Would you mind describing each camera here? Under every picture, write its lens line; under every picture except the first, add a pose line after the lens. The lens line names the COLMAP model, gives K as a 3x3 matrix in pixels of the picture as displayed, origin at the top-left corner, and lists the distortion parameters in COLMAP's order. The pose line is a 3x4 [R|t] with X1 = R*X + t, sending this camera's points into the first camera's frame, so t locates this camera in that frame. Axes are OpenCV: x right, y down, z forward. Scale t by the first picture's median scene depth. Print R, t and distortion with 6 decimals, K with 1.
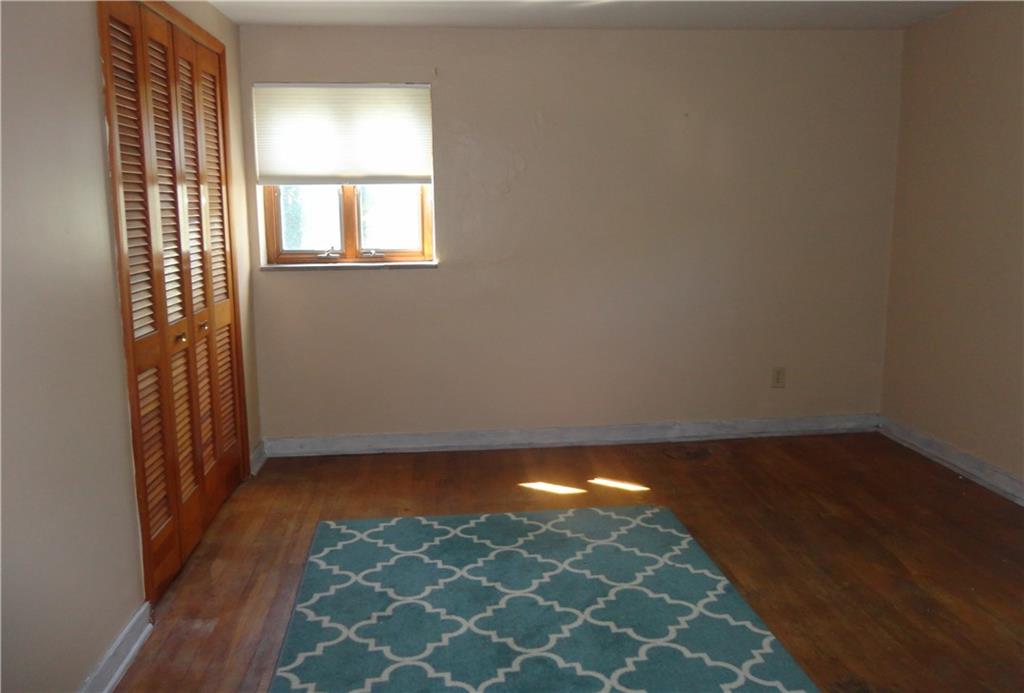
lens RADIAL K [[759.9, 0, 512.0], [0, 759.9, 346.5], [0, 0, 1]] dist [-0.000651, 0.000542]
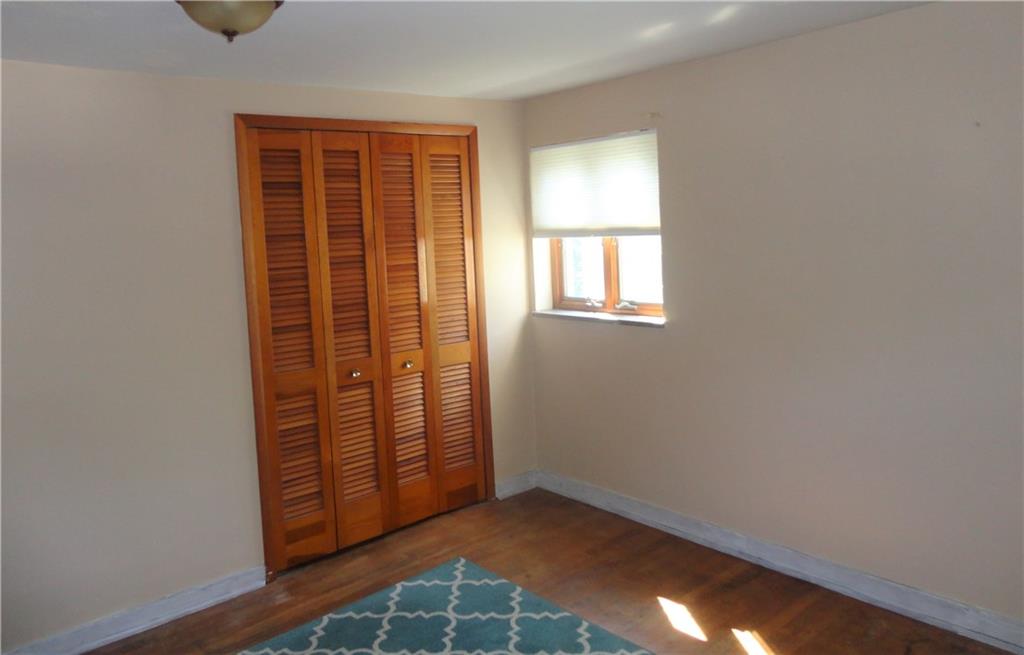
lens RADIAL K [[760.4, 0, 511.6], [0, 760.4, 301.6], [0, 0, 1]] dist [0.001533, 0.001373]
pose [[0.566666, 0.067838, -0.821150, 0.548124], [-0.111307, 0.993772, 0.005288, -0.121089], [0.816395, 0.088403, 0.570687, 0.343825]]
